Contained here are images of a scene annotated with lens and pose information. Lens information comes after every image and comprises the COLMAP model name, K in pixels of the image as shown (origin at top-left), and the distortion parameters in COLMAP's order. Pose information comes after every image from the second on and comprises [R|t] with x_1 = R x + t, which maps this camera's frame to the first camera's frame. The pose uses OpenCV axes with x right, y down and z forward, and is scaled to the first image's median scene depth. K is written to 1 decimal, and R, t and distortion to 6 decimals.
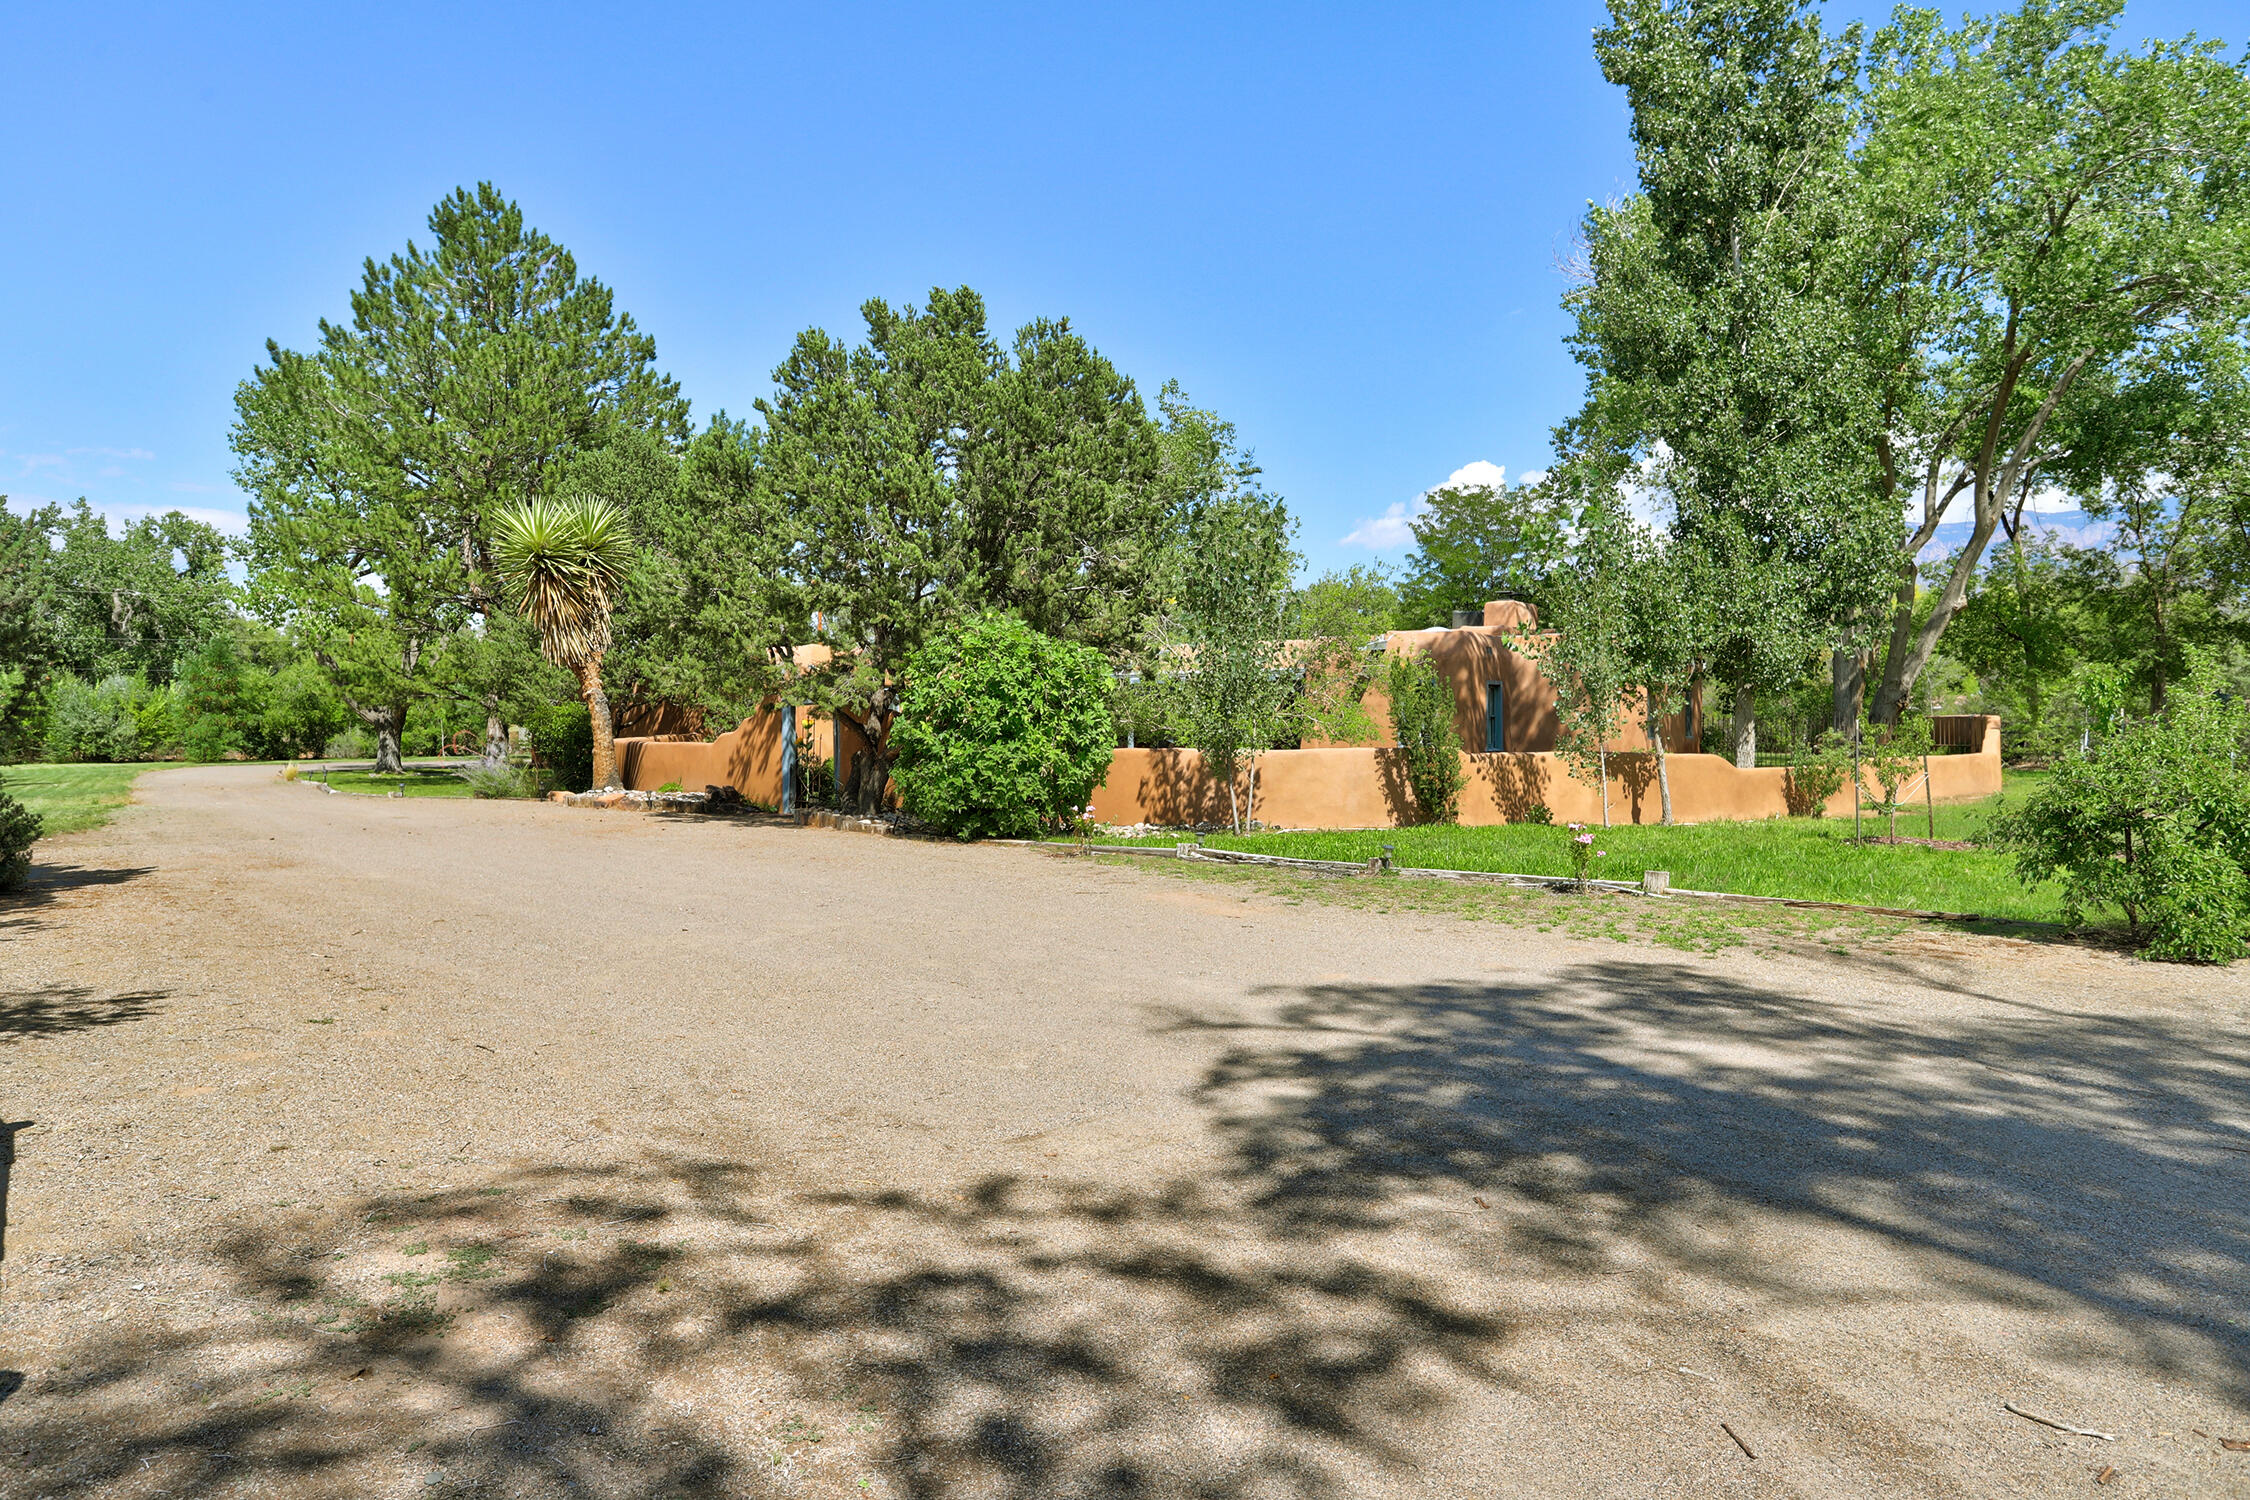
lens RADIAL K [[1548.6, 0, 1123.9], [0, 1548.6, 745.5], [0, 0, 1]] dist [0.011623, 0.003069]
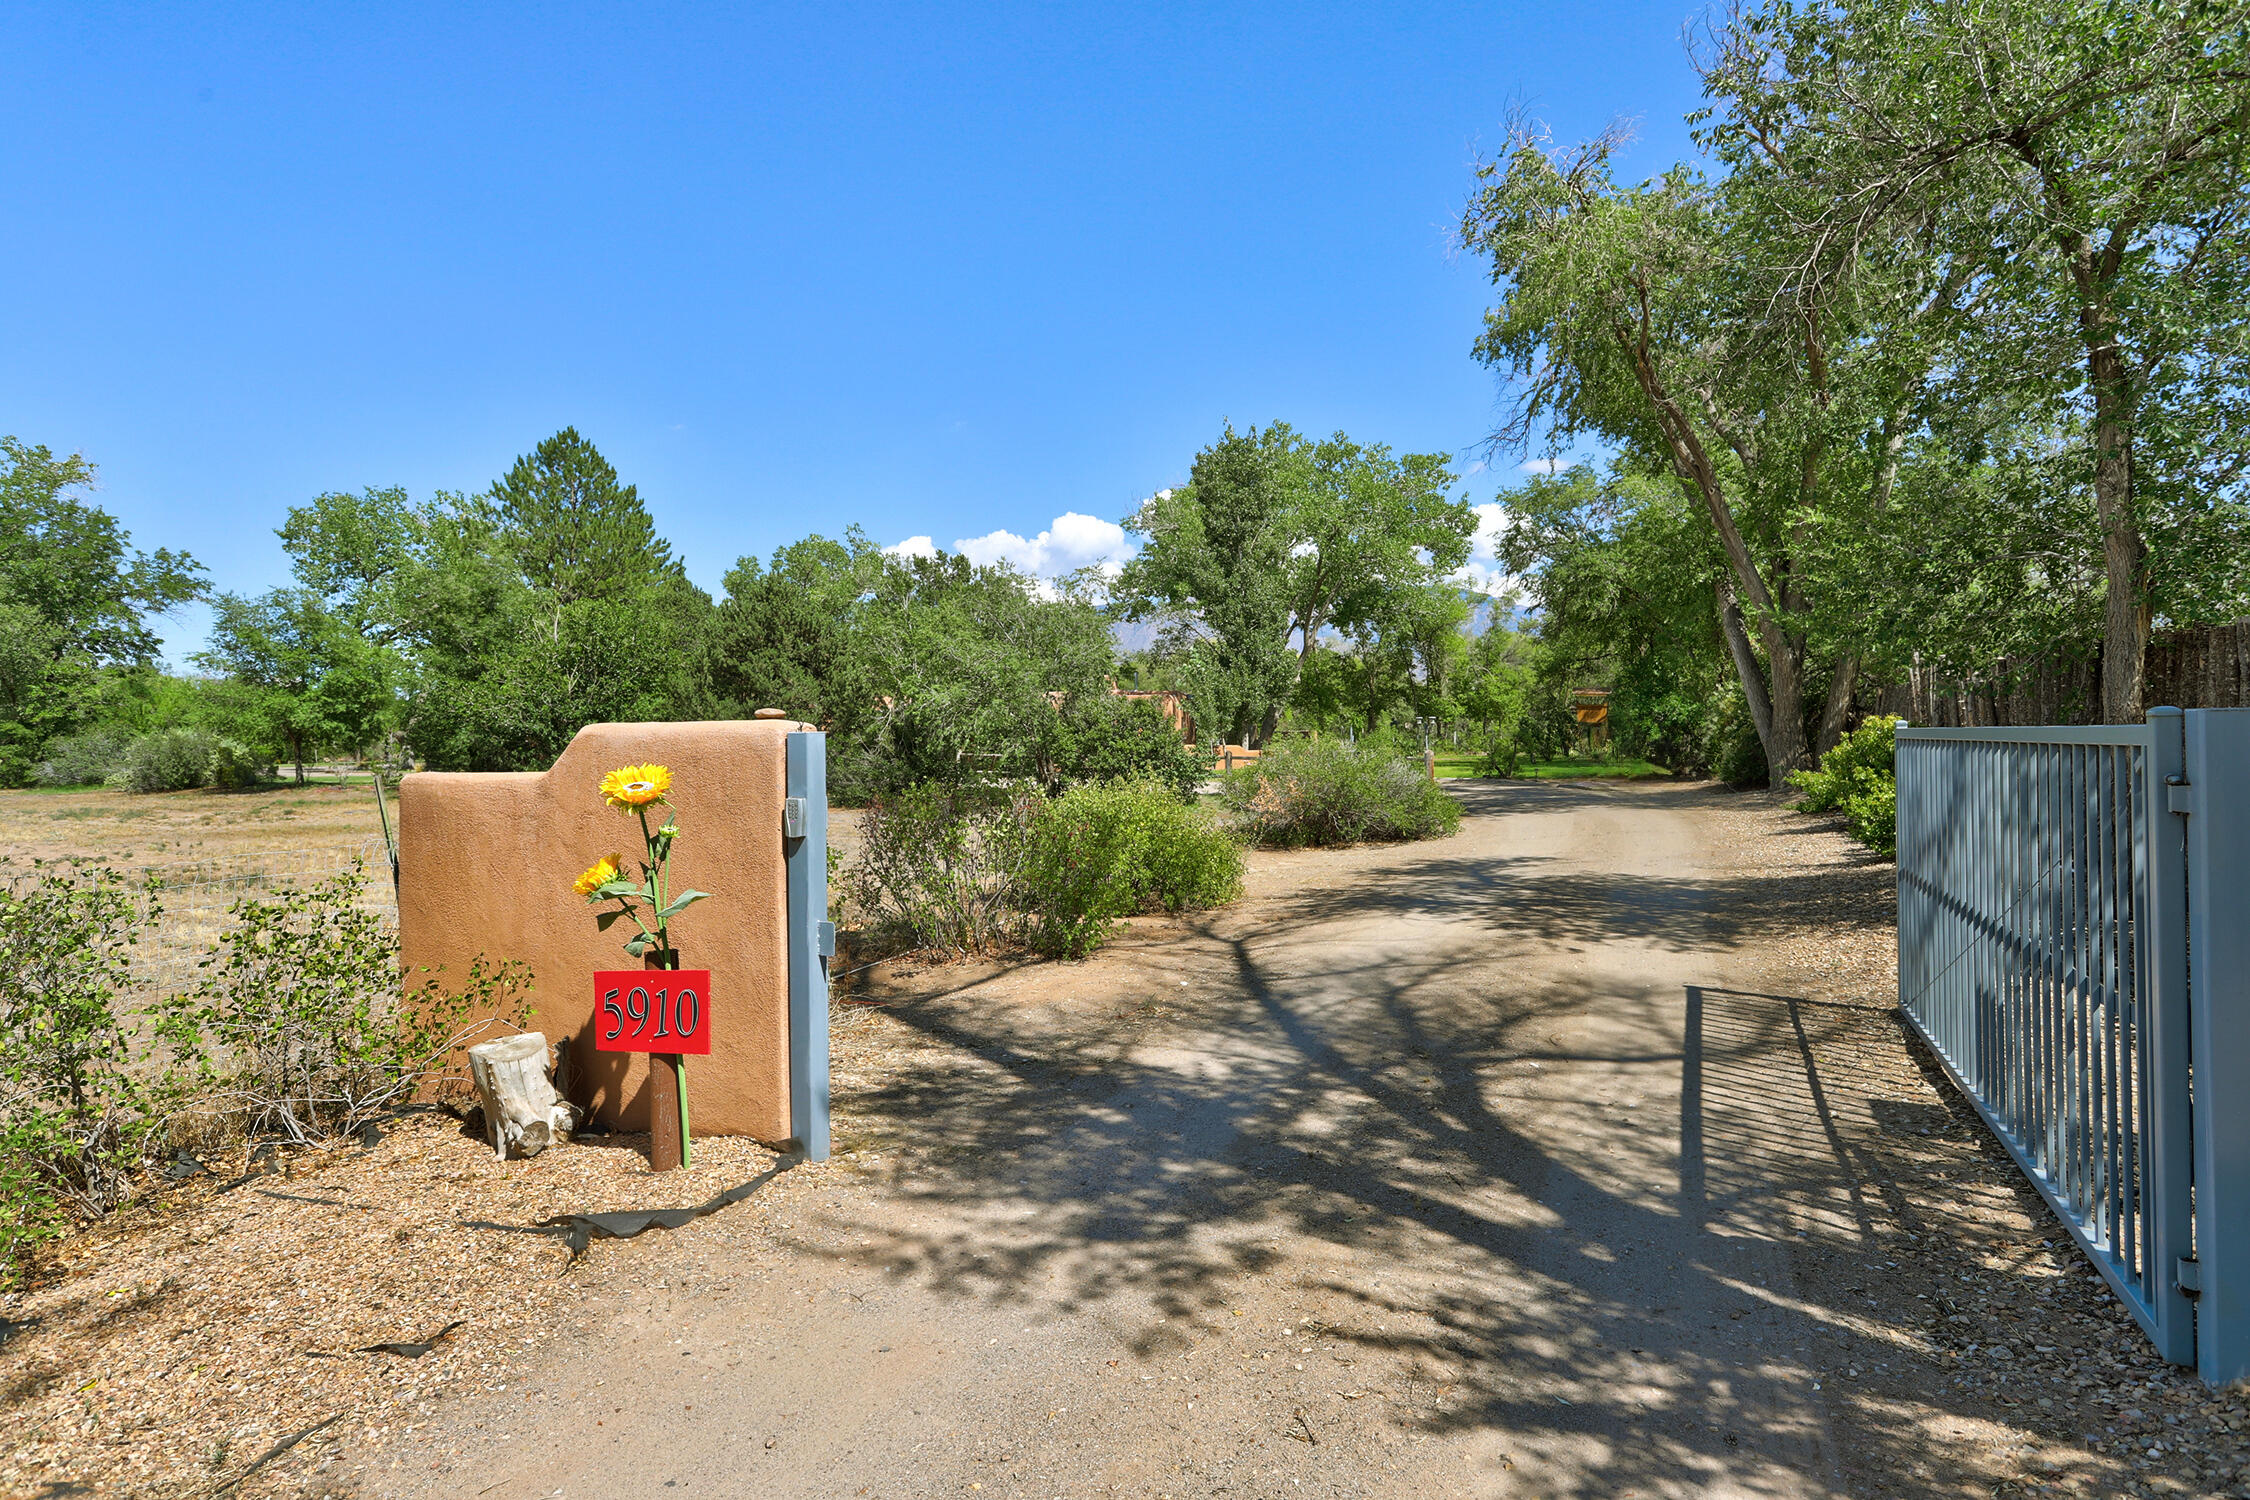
lens RADIAL K [[1237.9, 0, 1125.3], [0, 1237.9, 749.2], [0, 0, 1]] dist [0.001101, -0.000500]
pose [[0.922228, -0.001599, 0.386644, -0.363796], [0.001367, 0.999999, 0.000877, 0.005990], [-0.386645, -0.000280, 0.922229, -0.524870]]
